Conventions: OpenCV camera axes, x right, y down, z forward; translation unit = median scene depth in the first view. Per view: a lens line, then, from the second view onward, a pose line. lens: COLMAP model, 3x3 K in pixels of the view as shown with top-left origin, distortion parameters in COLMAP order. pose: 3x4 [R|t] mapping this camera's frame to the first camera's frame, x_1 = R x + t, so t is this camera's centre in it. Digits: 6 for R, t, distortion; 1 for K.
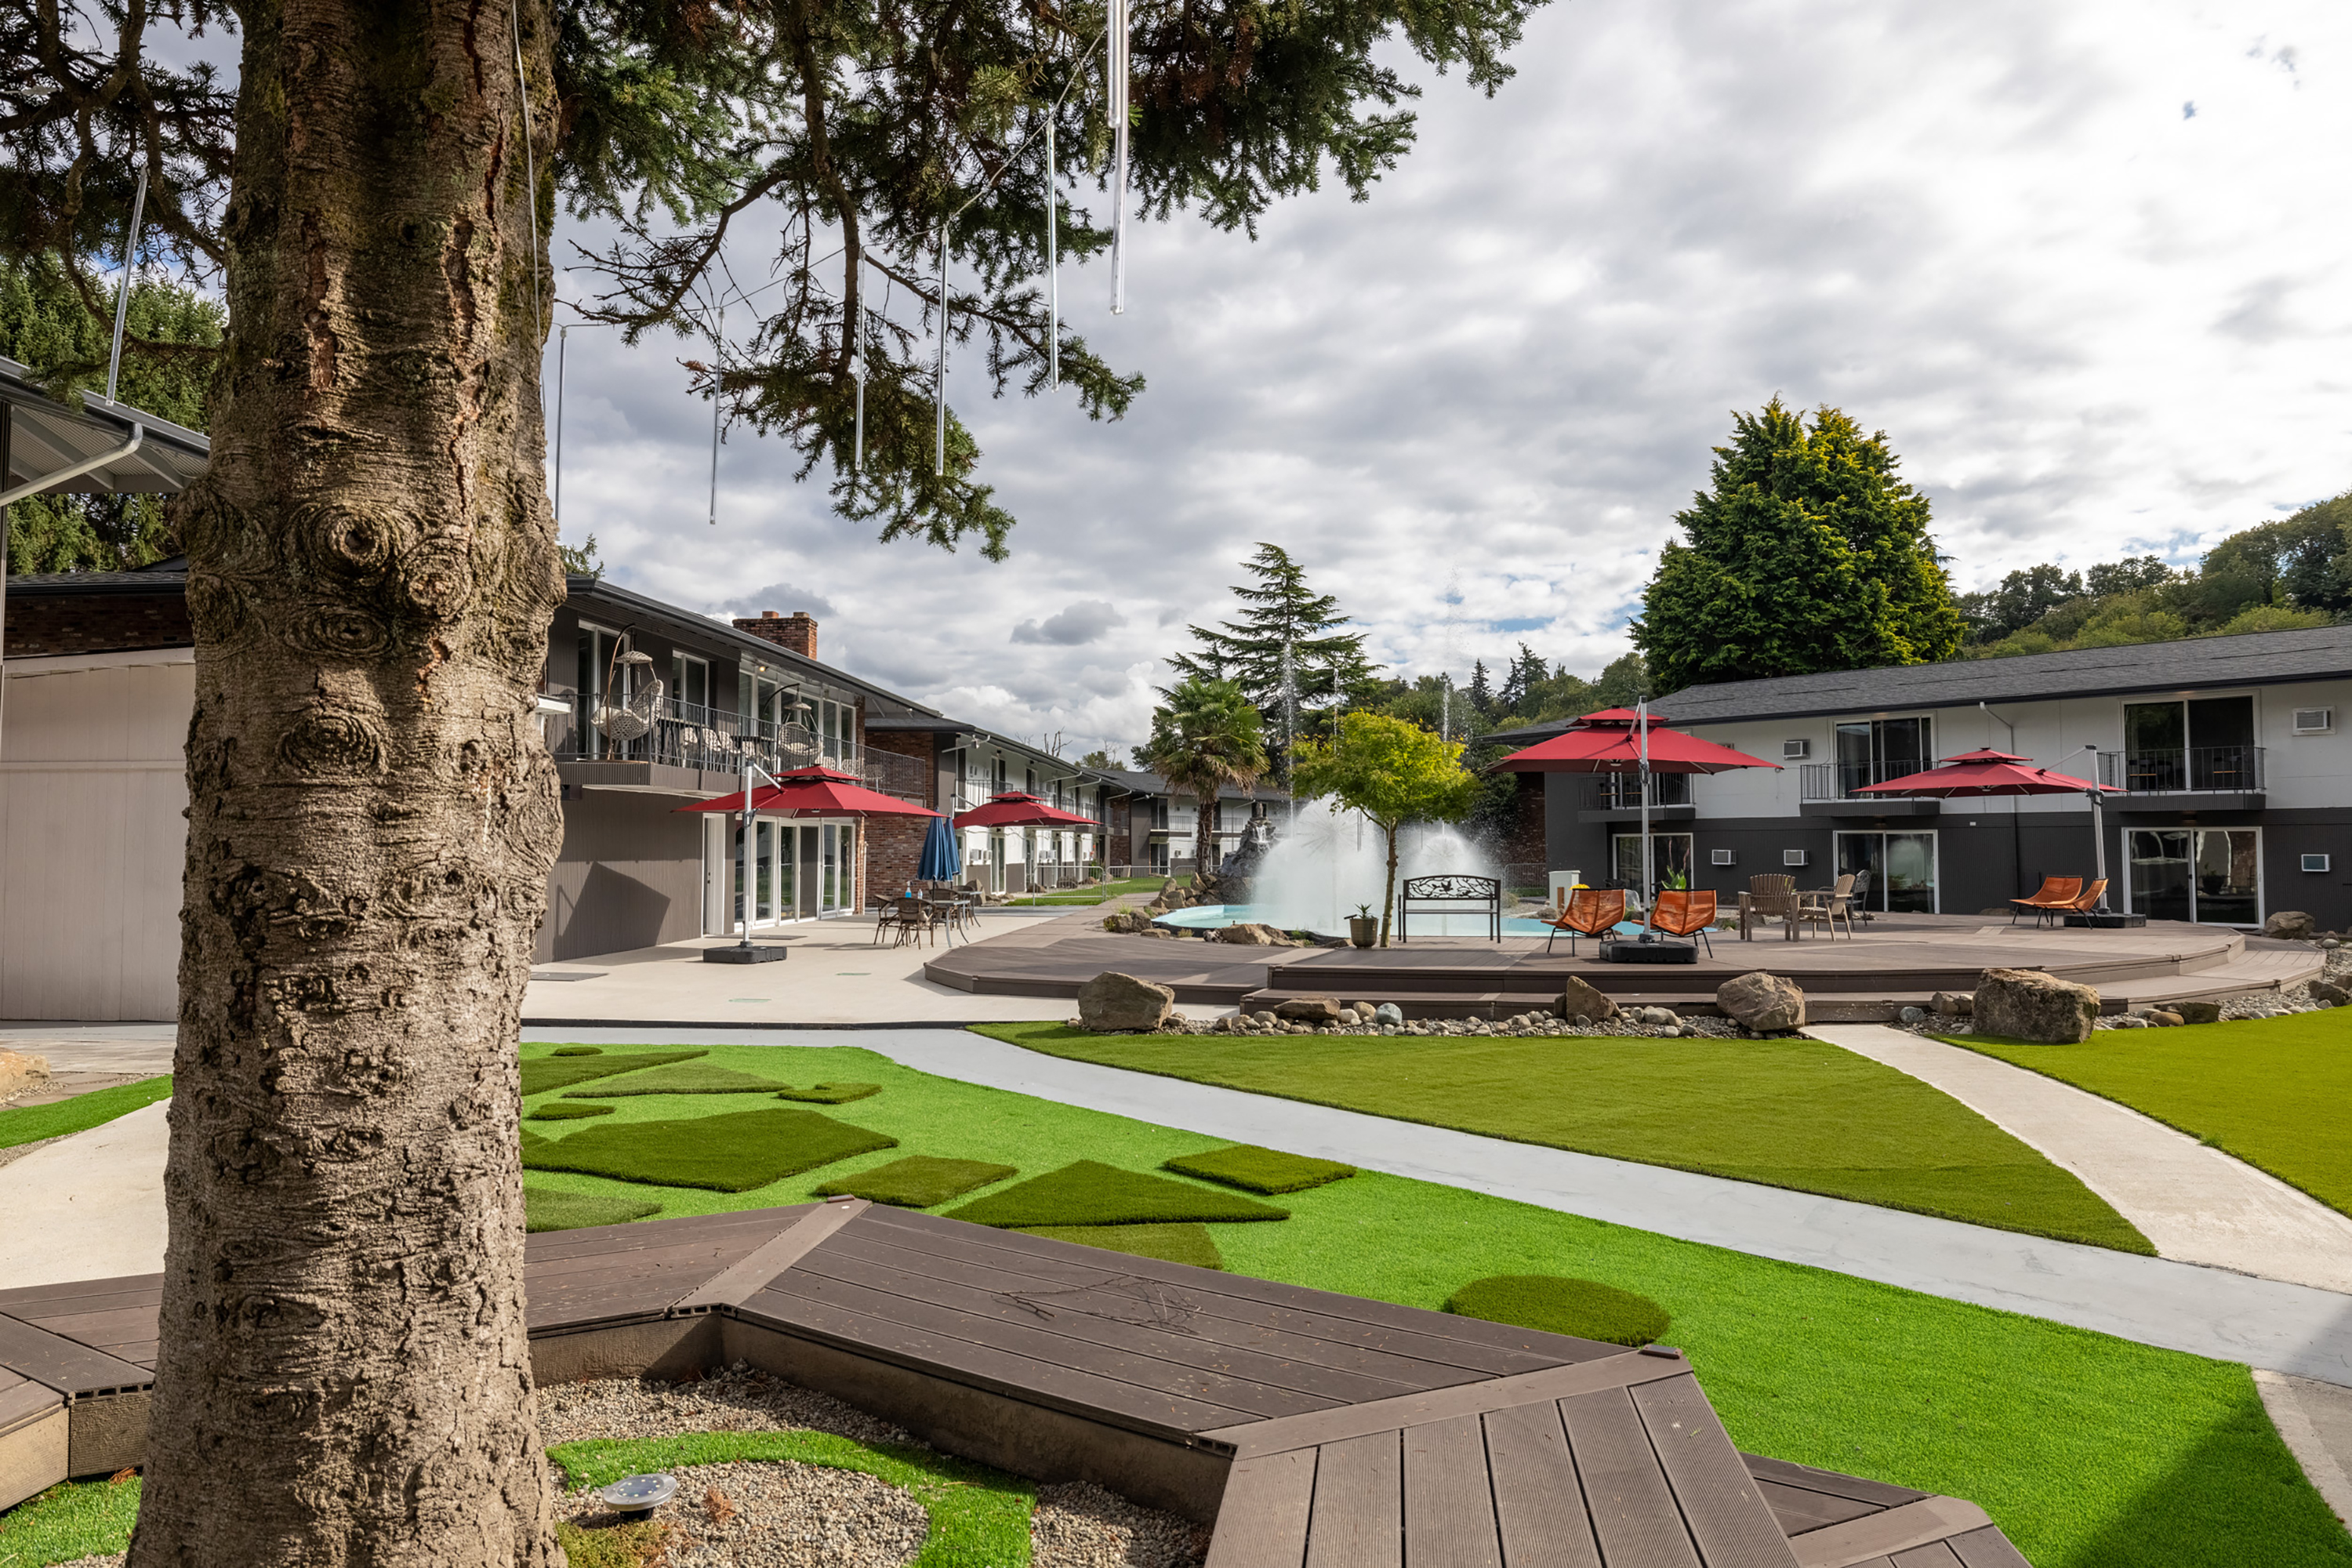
lens RADIAL K [[1411.8, 0, 1176.0], [0, 1411.8, 784.0], [0, 0, 1]] dist [0.000621, -0.000126]
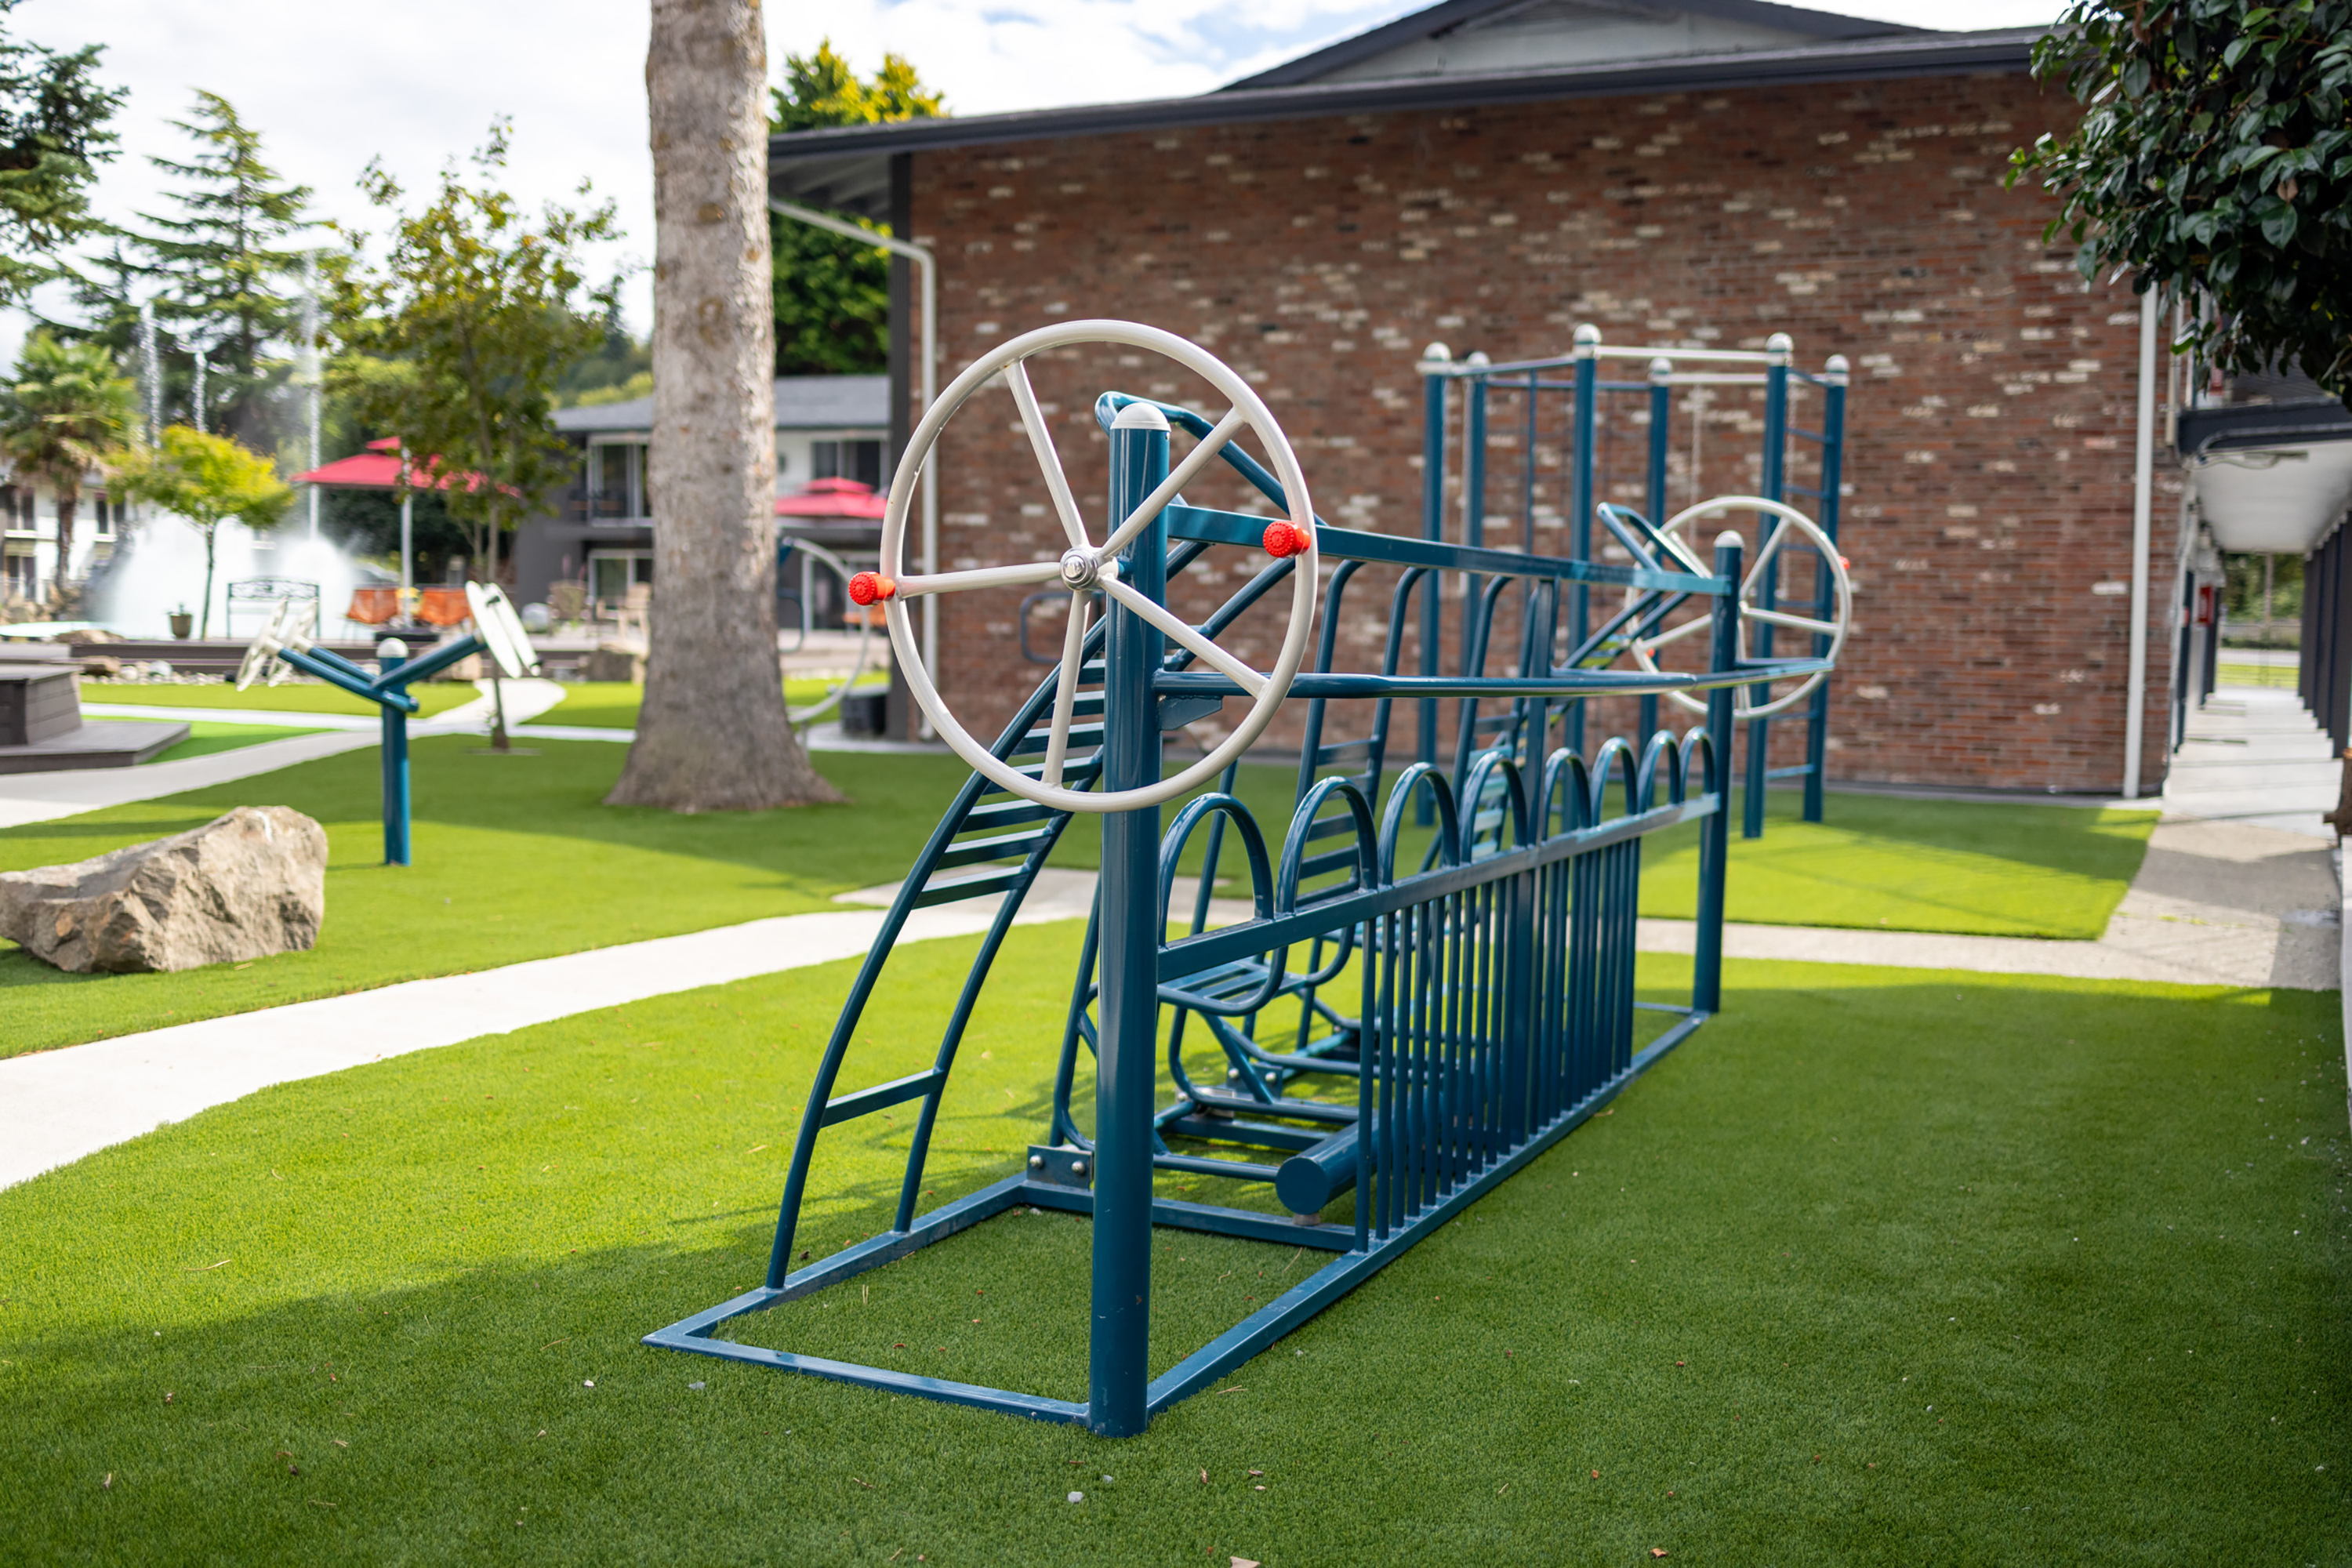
lens RADIAL K [[2231.2, 0, 1176.0], [0, 2231.2, 784.0], [0, 0, 1]] dist [-0.001462, -0.012353]
pose [[0.897412, -0.020531, 0.440716, 0.020501], [-0.039723, 0.991099, 0.127059, -0.009666], [-0.439402, -0.131531, 0.888609, -0.329452]]
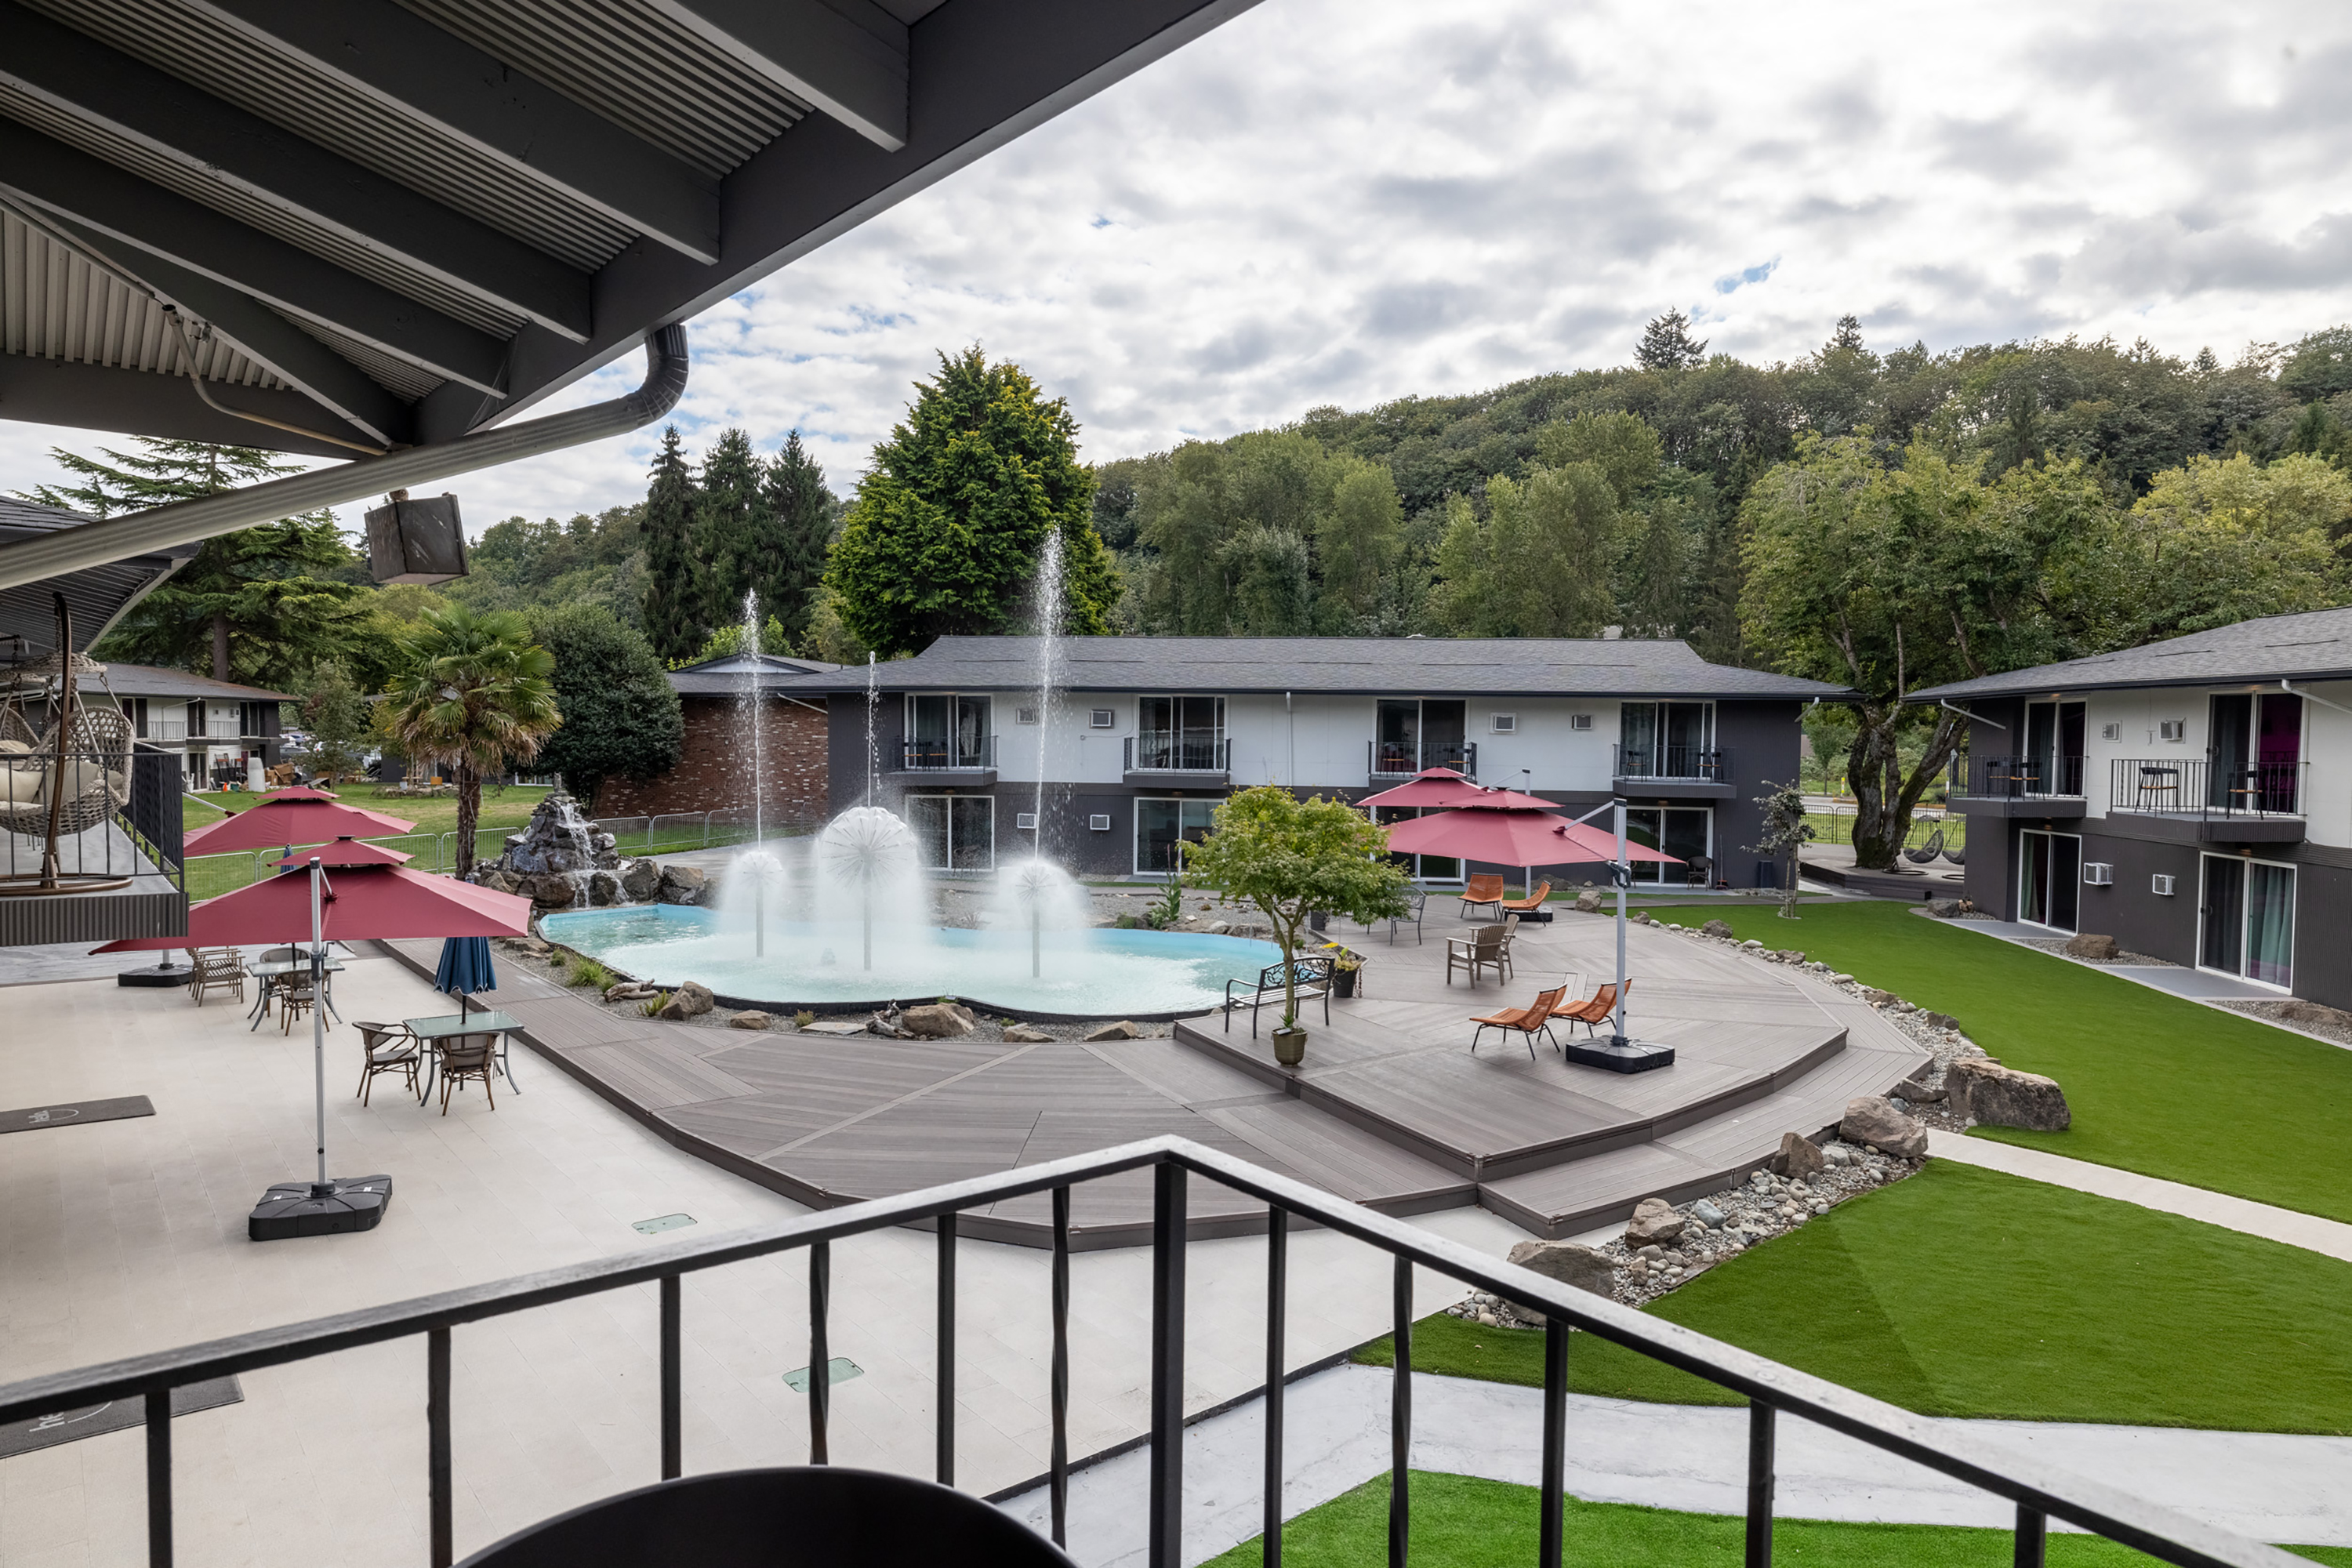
lens RADIAL K [[1411.8, 0, 1176.0], [0, 1411.8, 784.0], [0, 0, 1]] dist [0.000621, -0.000126]
pose [[0.726448, -0.020309, 0.686921, -0.180231], [-0.041260, 0.996471, 0.073096, -0.041088], [-0.685981, -0.081443, 0.723047, 0.149564]]
